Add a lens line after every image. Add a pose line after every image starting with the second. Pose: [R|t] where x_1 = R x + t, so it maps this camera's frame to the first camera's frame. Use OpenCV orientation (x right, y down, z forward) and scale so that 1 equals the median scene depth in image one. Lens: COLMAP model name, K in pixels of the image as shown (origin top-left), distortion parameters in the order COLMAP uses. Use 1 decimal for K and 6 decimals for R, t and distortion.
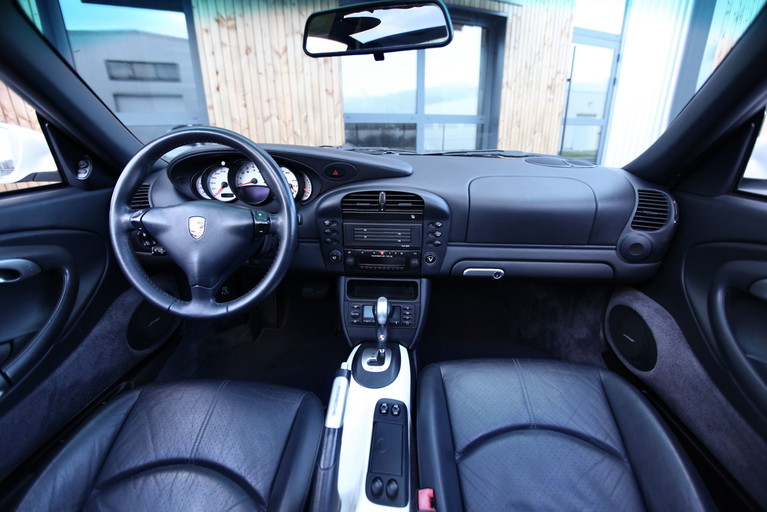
lens RADIAL K [[352.7, 0, 383.5], [0, 352.7, 256.0], [0, 0, 1]] dist [-0.044763, 0.014565]
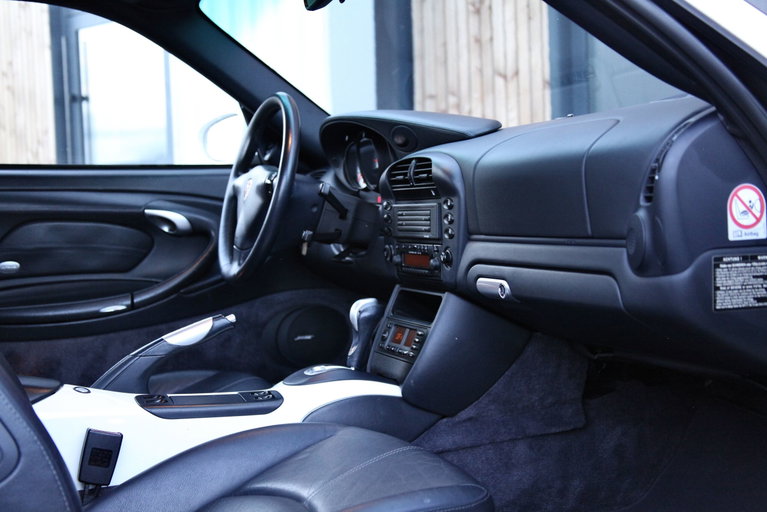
lens RADIAL K [[1046.4, 0, 383.5], [0, 1046.4, 256.0], [0, 0, 1]] dist [0.027496, 0.055221]
pose [[0.431594, 0.031494, -0.901518, 1.912834], [-0.252069, 0.963790, -0.087006, 0.211974], [0.866134, 0.264796, 0.423904, 0.088374]]
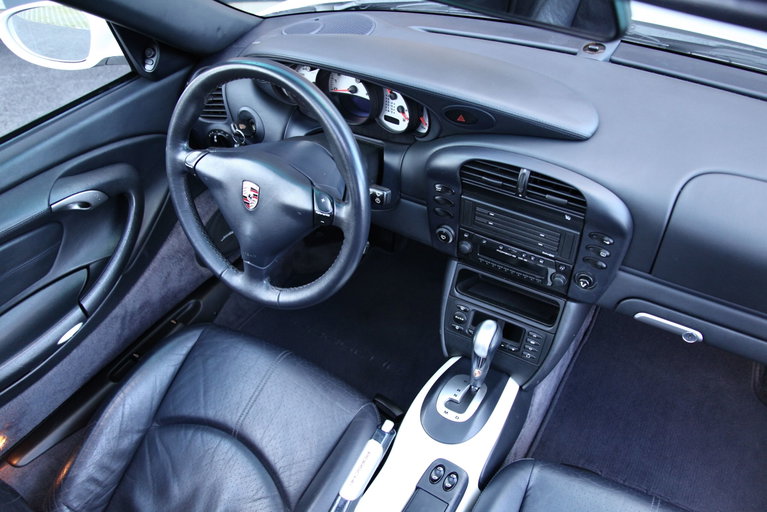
lens RADIAL K [[615.4, 0, 383.5], [0, 615.4, 256.0], [0, 0, 1]] dist [-0.124859, -0.000902]
pose [[0.887571, 0.281985, -0.364283, 0.204120], [-0.128200, 0.910723, 0.392617, -0.425318], [0.442473, -0.301774, 0.844482, -0.039992]]
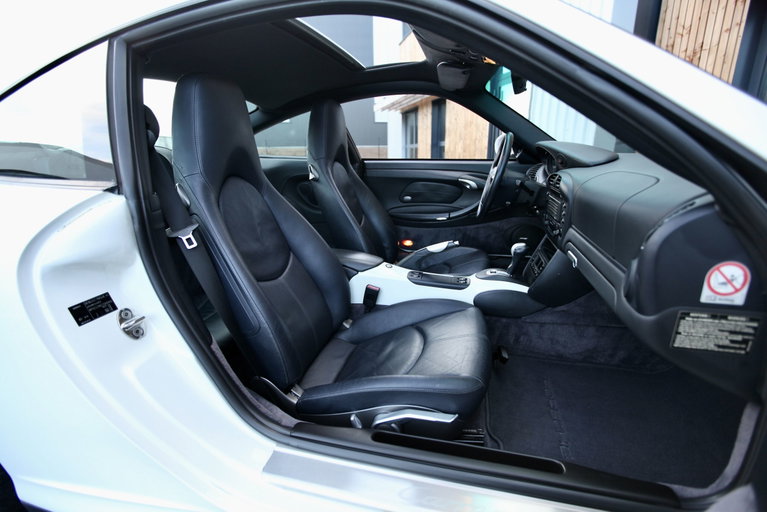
lens RADIAL K [[350.6, 0, 383.5], [0, 350.6, 256.0], [0, 0, 1]] dist [-0.049092, 0.014070]
pose [[-0.192333, 0.292872, -0.936608, 1.508664], [-0.285580, 0.896414, 0.338948, -0.136031], [0.938857, 0.332667, -0.088772, 0.554308]]
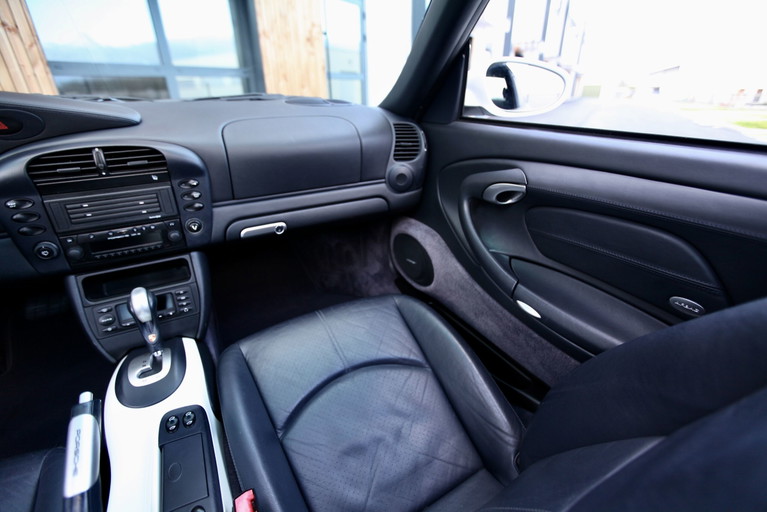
lens RADIAL K [[350.6, 0, 383.5], [0, 350.6, 256.0], [0, 0, 1]] dist [-0.049092, 0.014070]
pose [[0.834202, -0.239264, 0.496849, 0.088435], [0.187832, 0.970379, 0.151931, 0.036159], [-0.518484, -0.033417, 0.854434, 0.092196]]
